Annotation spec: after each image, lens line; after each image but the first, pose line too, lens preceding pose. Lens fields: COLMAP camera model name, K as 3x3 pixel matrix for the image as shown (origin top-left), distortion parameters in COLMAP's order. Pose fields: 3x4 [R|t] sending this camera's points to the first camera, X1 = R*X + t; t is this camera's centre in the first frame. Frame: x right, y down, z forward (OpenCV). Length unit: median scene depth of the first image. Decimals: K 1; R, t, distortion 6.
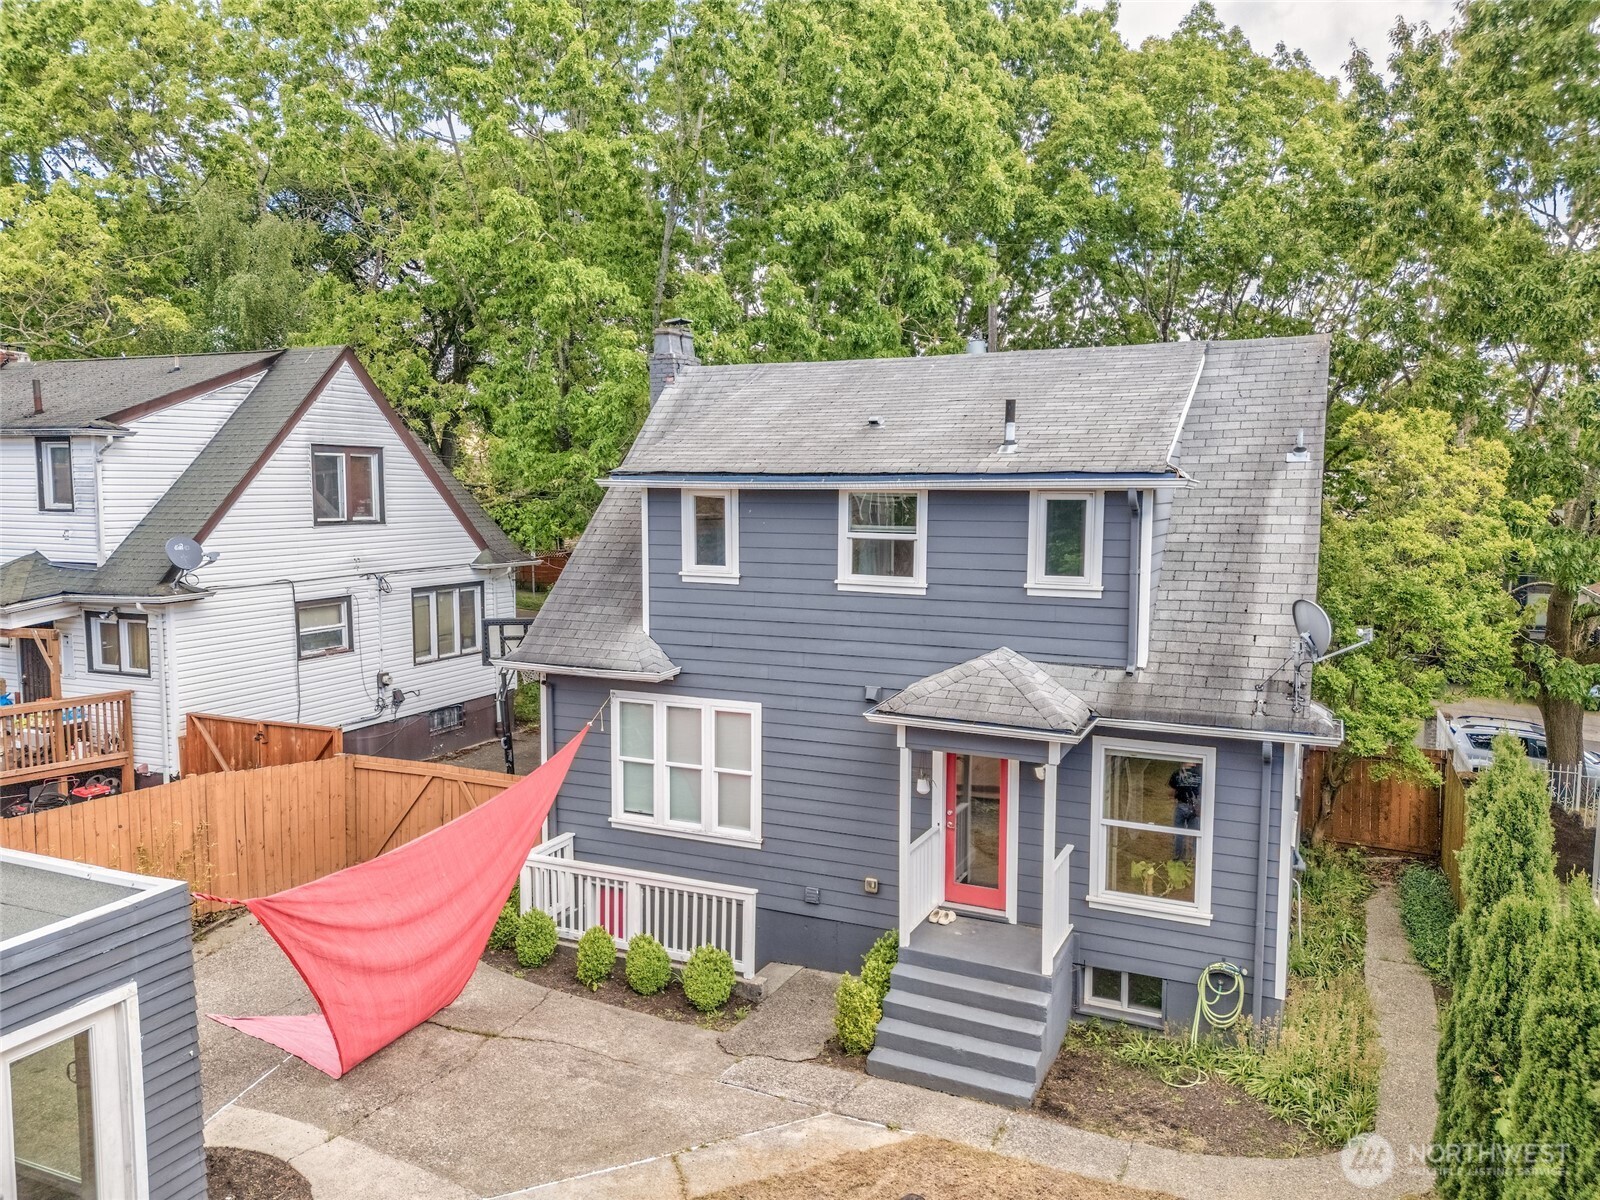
lens RADIAL K [[1130.1, 0, 800.0], [0, 1130.1, 600.0], [0, 0, 1]] dist [0.097087, -0.172639]
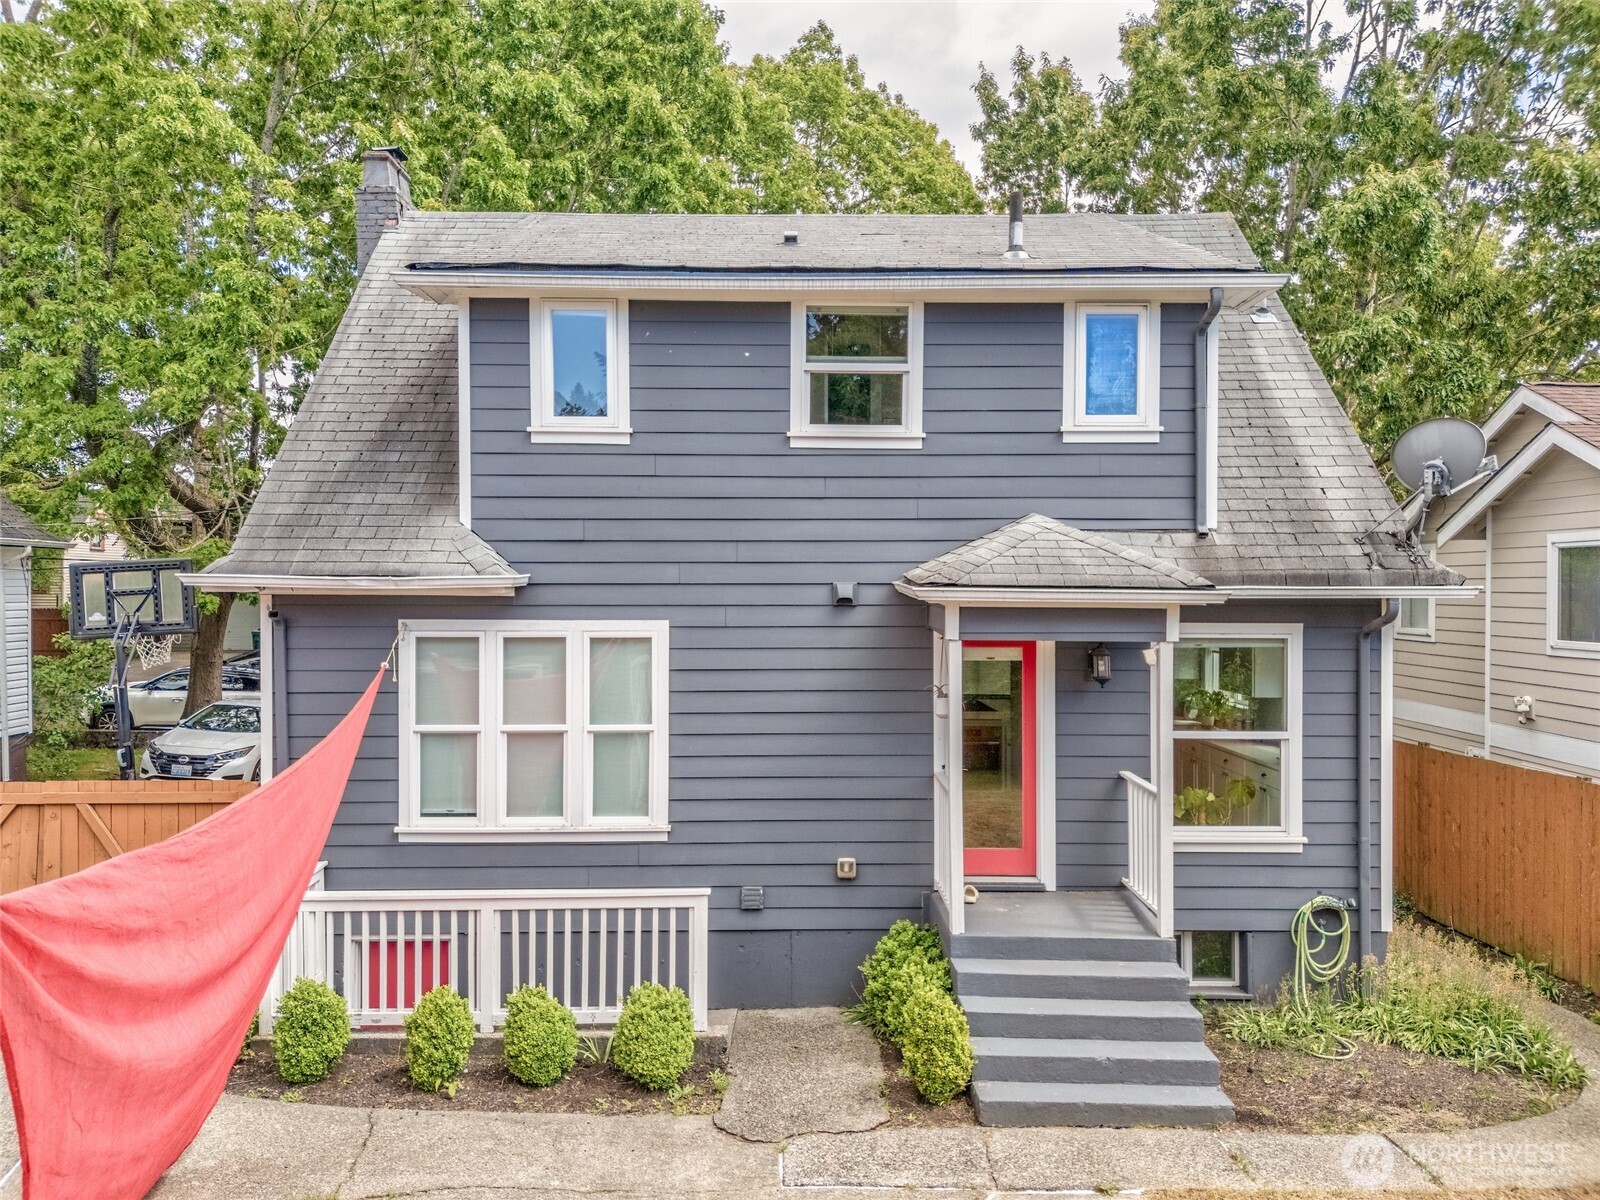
lens RADIAL K [[1154.5, 0, 800.0], [0, 1154.5, 600.0], [0, 0, 1]] dist [0.055839, -0.065789]
pose [[0.905738, -0.008531, 0.423753, -0.256524], [0.041268, 0.996822, -0.068138, 0.130395], [-0.421825, 0.079203, 0.903211, 0.347931]]
